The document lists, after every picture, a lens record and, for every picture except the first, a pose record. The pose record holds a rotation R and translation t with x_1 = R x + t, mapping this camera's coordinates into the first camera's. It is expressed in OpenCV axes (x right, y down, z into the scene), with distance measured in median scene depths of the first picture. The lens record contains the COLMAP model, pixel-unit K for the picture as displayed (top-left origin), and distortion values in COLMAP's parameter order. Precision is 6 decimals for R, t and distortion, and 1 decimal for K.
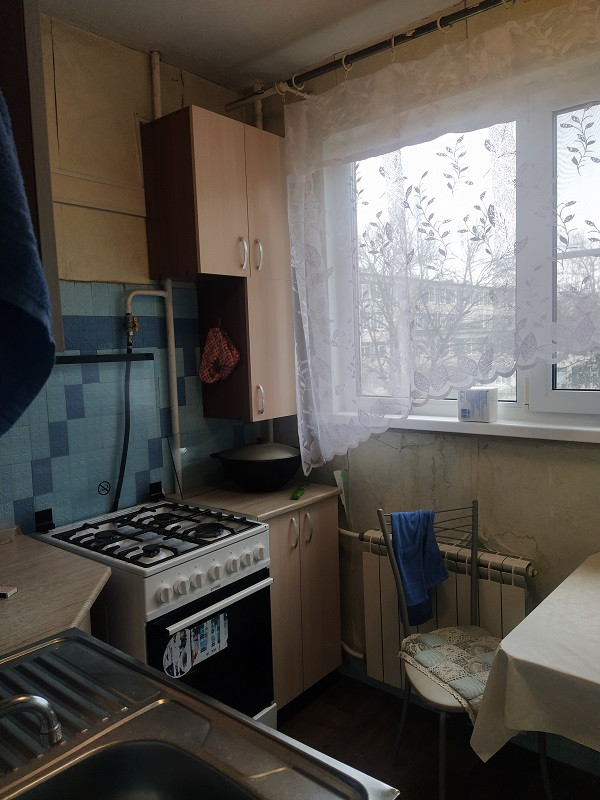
lens RADIAL K [[599.5, 0, 299.9], [0, 599.5, 398.7], [0, 0, 1]] dist [0.056058, -0.000665]
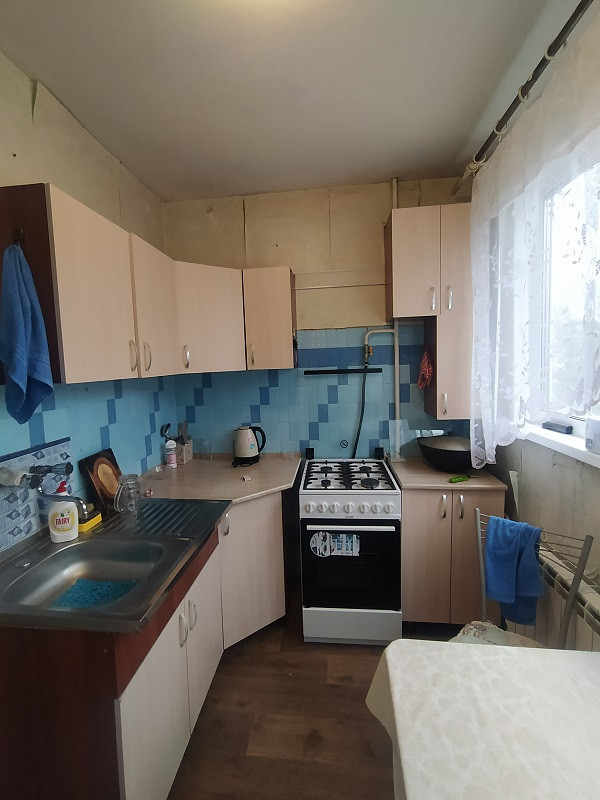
lens RADIAL K [[368.3, 0, 300.3], [0, 368.3, 396.5], [0, 0, 1]] dist [0.002343, 0.000535]
pose [[0.542573, 0.095633, -0.834547, 0.490488], [-0.059396, 0.995379, 0.075447, -0.064543], [0.837906, 0.008633, 0.545746, 0.287300]]
